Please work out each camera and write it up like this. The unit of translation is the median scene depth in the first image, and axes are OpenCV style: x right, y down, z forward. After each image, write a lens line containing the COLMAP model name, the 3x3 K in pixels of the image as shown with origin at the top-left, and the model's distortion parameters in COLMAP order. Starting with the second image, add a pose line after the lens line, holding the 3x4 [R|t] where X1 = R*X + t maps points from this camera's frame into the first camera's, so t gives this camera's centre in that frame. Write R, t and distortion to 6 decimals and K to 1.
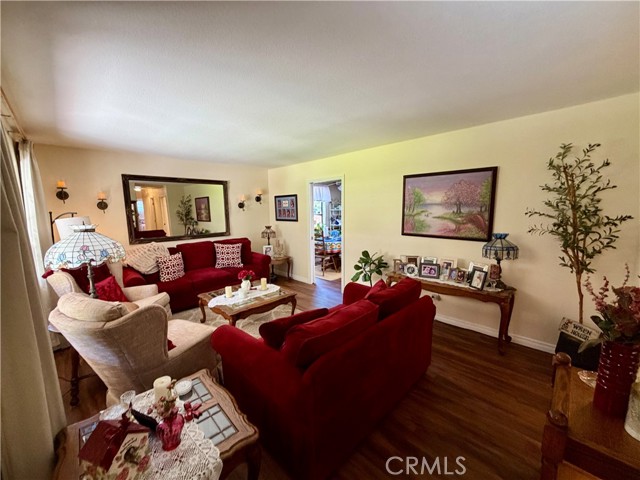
lens RADIAL K [[254.9, 0, 317.8], [0, 254.9, 241.0], [0, 0, 1]] dist [-0.000462, 0.000221]
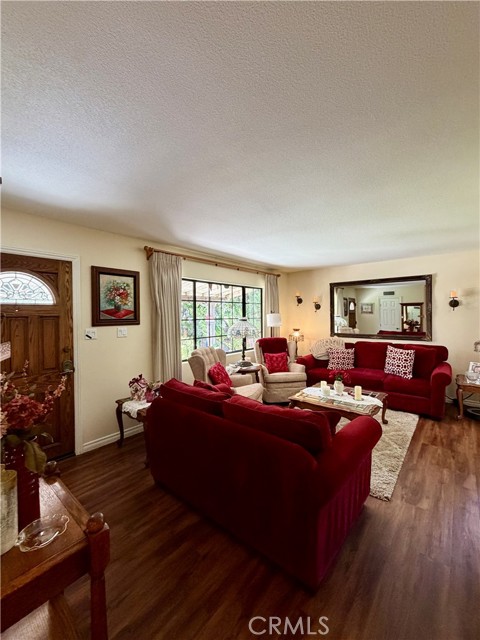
lens RADIAL K [[261.9, 0, 240.8], [0, 261.9, 317.1], [0, 0, 1]] dist [-0.001748, 0.000464]
pose [[0.102969, 0.022817, -0.994423, 0.576075], [-0.120547, 0.992654, 0.010294, -0.045341], [0.987353, 0.118815, 0.104963, 0.426415]]
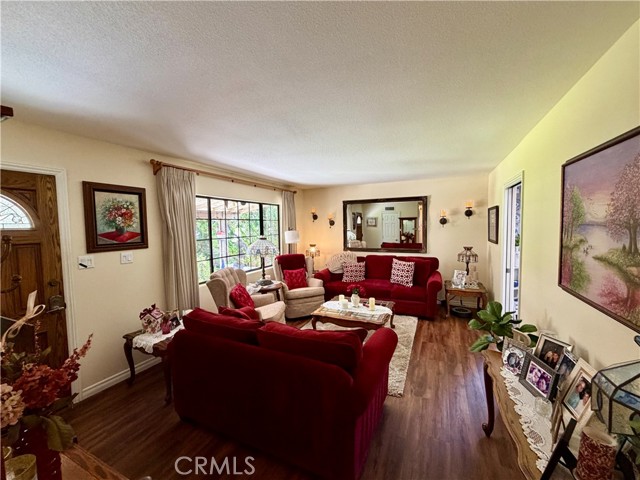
lens RADIAL K [[259.3, 0, 316.9], [0, 259.3, 240.3], [0, 0, 1]] dist [-0.001523, 0.000383]
pose [[0.348992, 0.064166, -0.934926, 0.570184], [-0.110585, 0.993502, 0.026907, -0.069496], [0.930578, 0.093999, 0.353820, 0.382461]]
